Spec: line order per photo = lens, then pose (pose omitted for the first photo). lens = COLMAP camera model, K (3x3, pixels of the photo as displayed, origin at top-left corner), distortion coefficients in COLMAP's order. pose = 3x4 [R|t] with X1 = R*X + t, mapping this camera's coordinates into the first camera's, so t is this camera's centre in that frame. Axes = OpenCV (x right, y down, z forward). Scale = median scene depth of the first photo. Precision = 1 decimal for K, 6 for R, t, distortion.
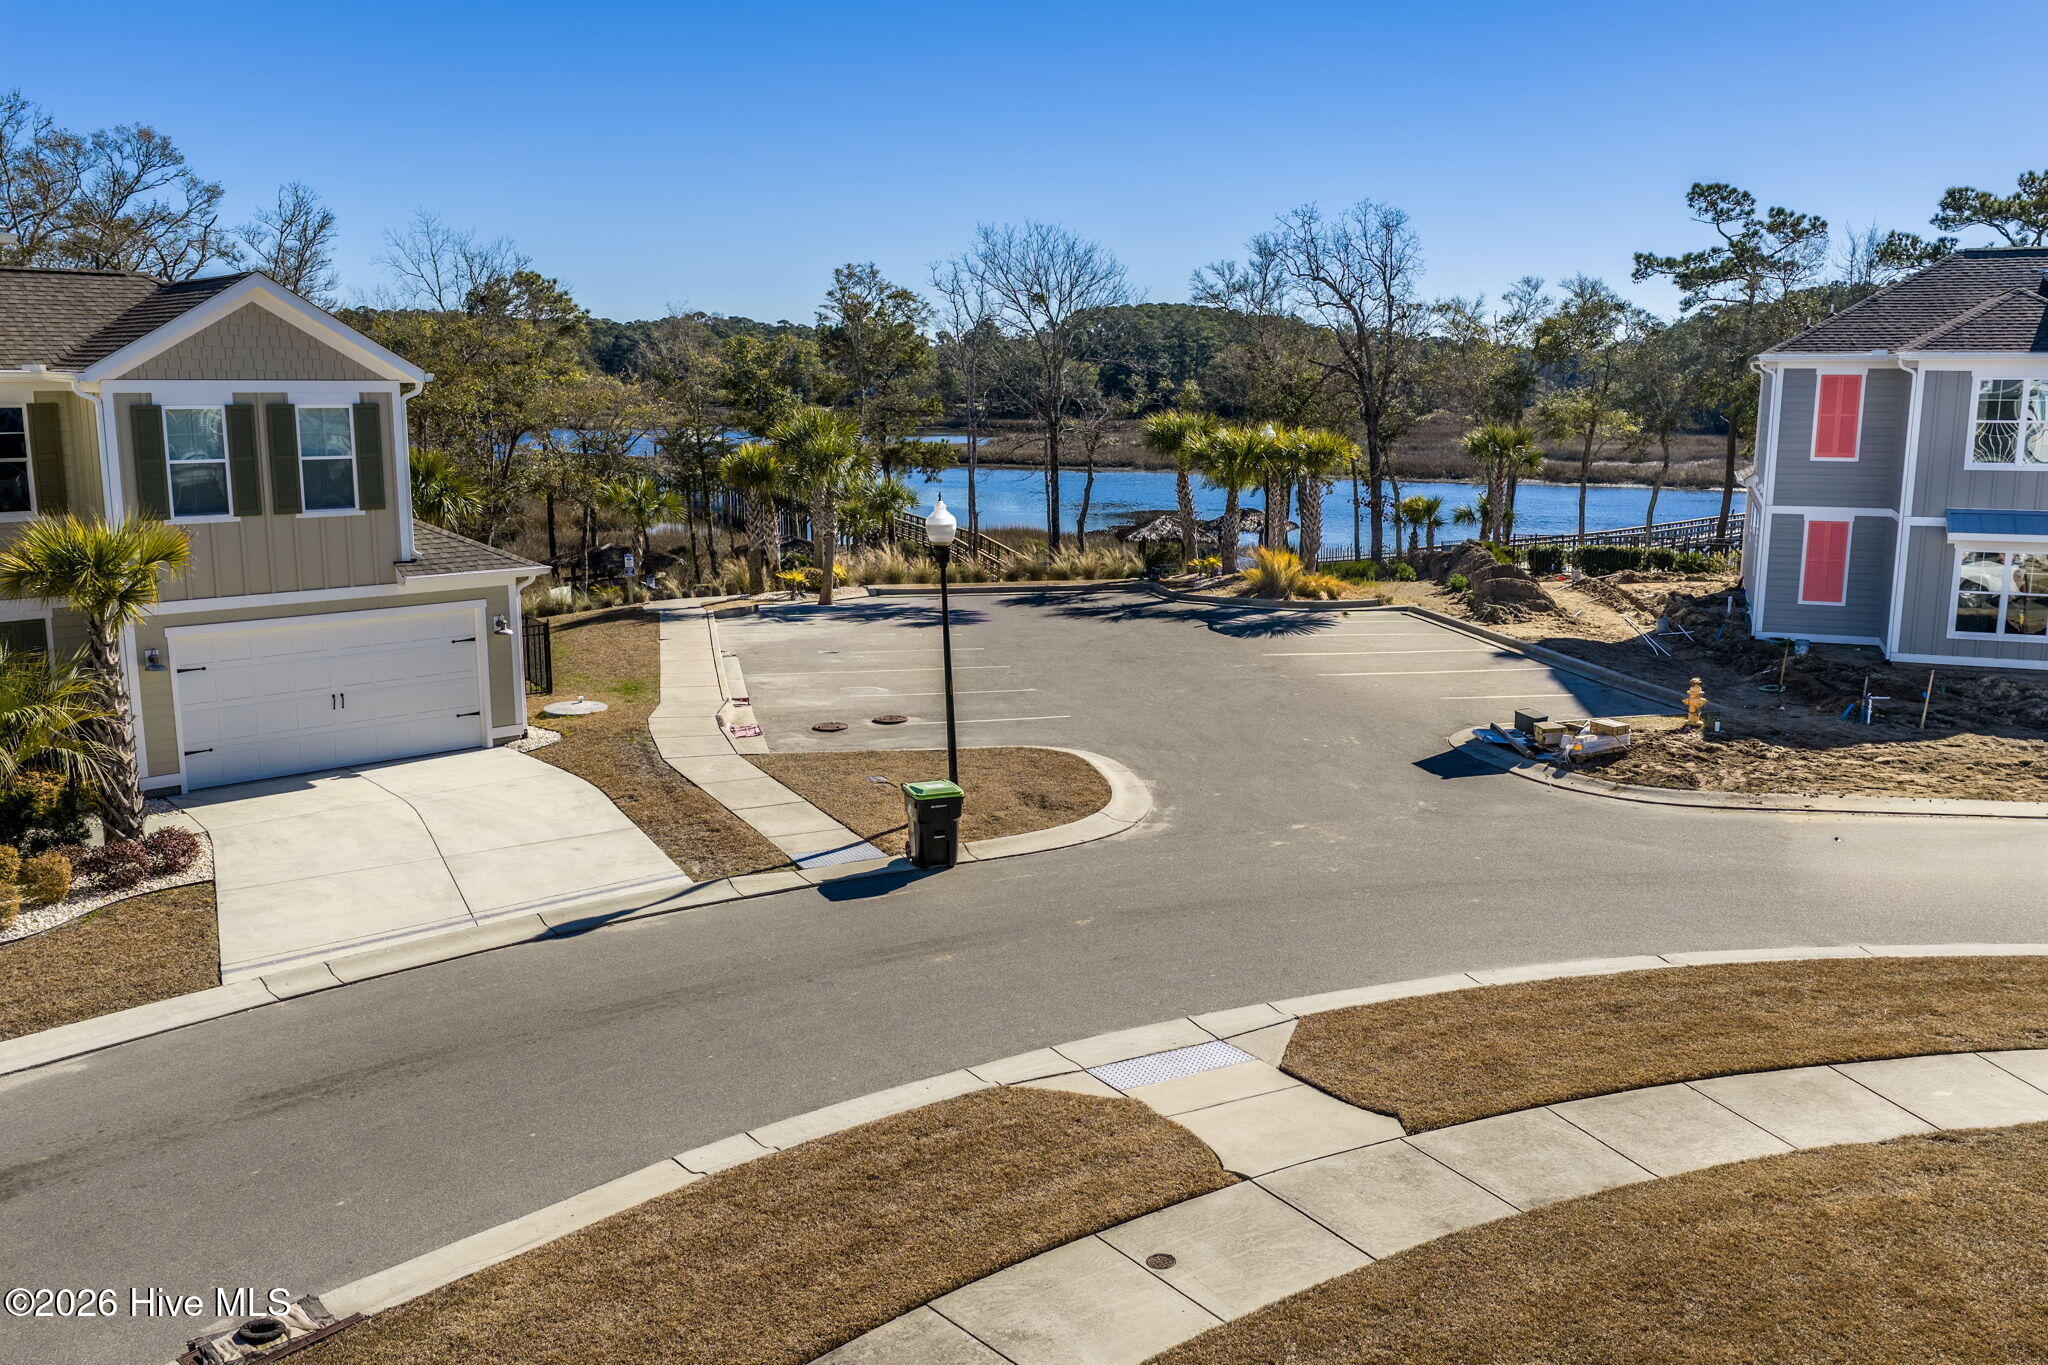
lens RADIAL K [[1627.9, 0, 1024.0], [0, 1627.9, 682.5], [0, 0, 1]] dist [0.007177, 0.004772]
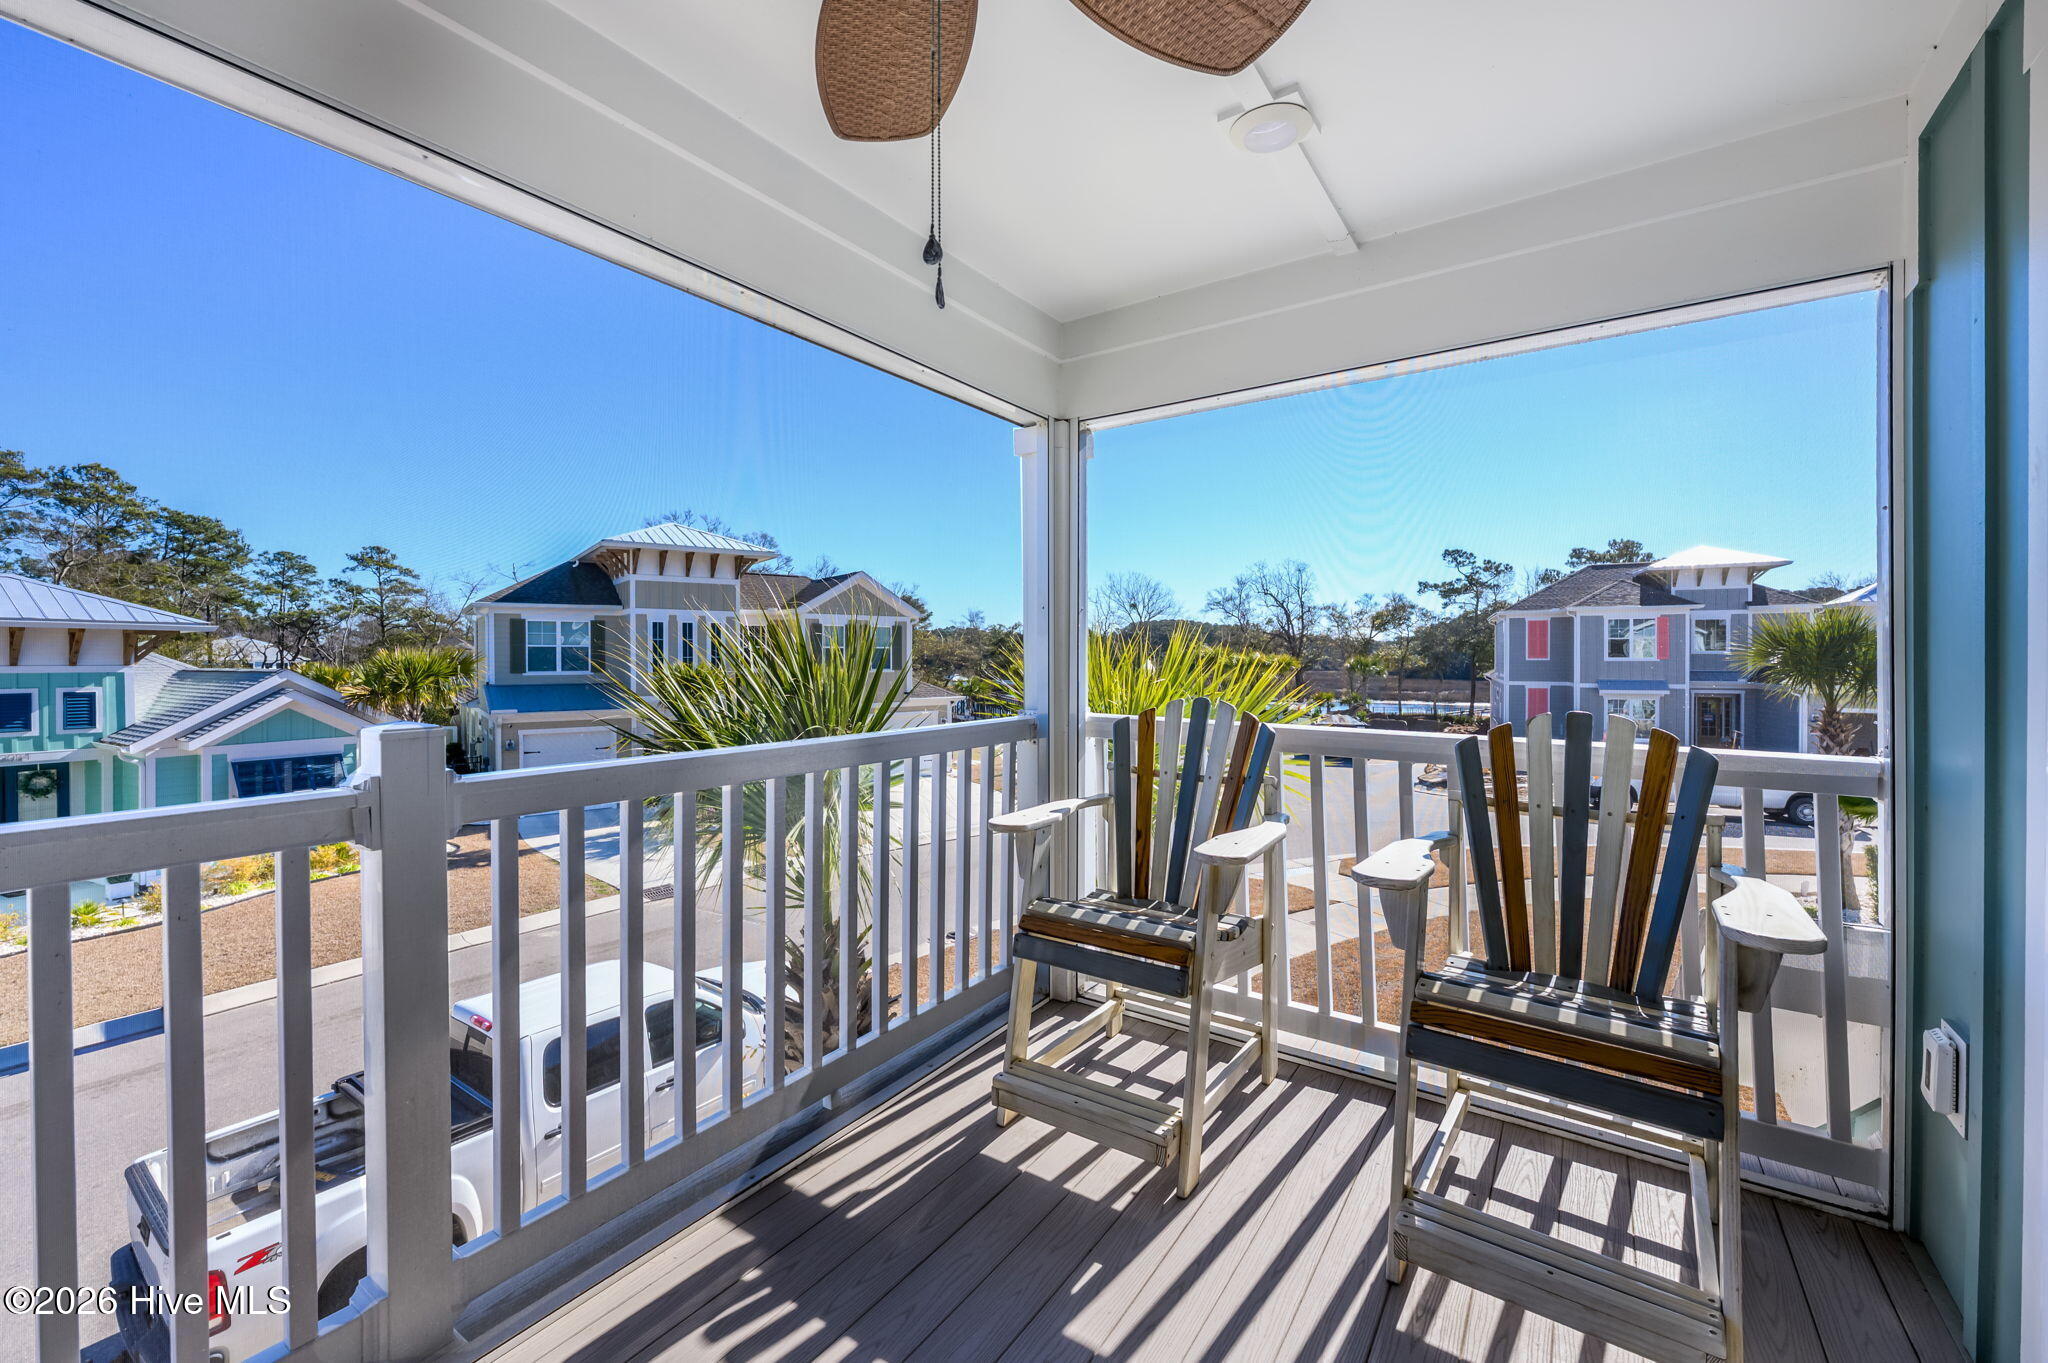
lens RADIAL K [[794.7, 0, 1024.0], [0, 794.7, 681.5], [0, 0, 1]] dist [0.000029, -0.000019]
pose [[0.995619, -0.001527, -0.093492, -0.043243], [-0.013068, 0.987782, -0.155294, 0.034861], [0.092587, 0.155836, 0.983434, -0.046493]]
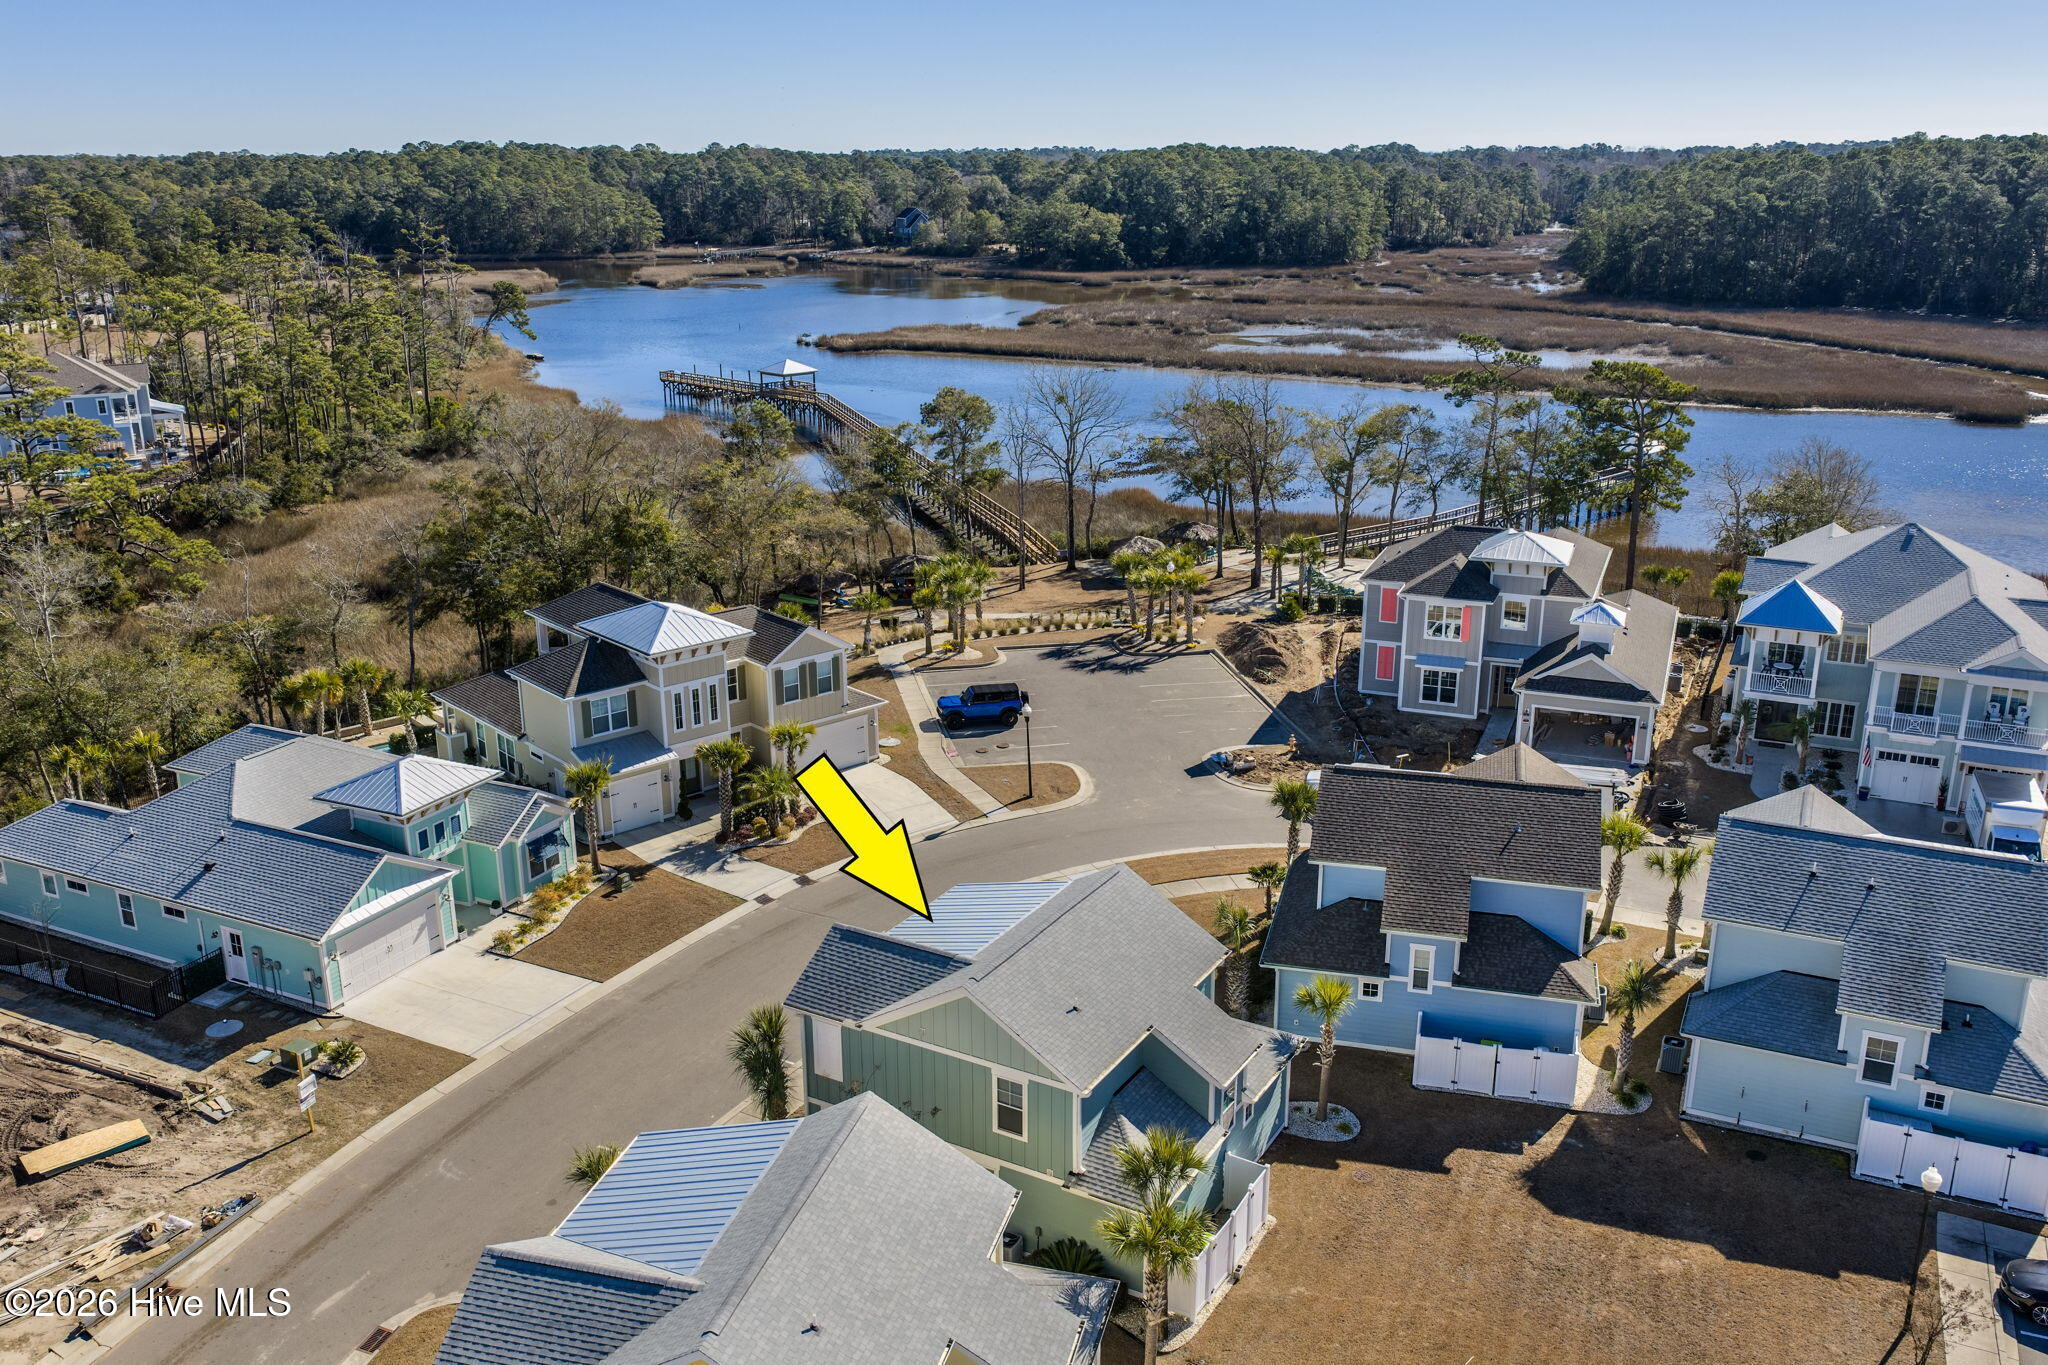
lens RADIAL K [[1627.9, 0, 1024.0], [0, 1627.9, 682.5], [0, 0, 1]] dist [0.007177, 0.004772]
pose [[0.999843, -0.000278, -0.017716, 0.000653], [0.002615, 0.991241, 0.132037, -0.206600], [0.017524, -0.132062, 0.991086, -0.790821]]
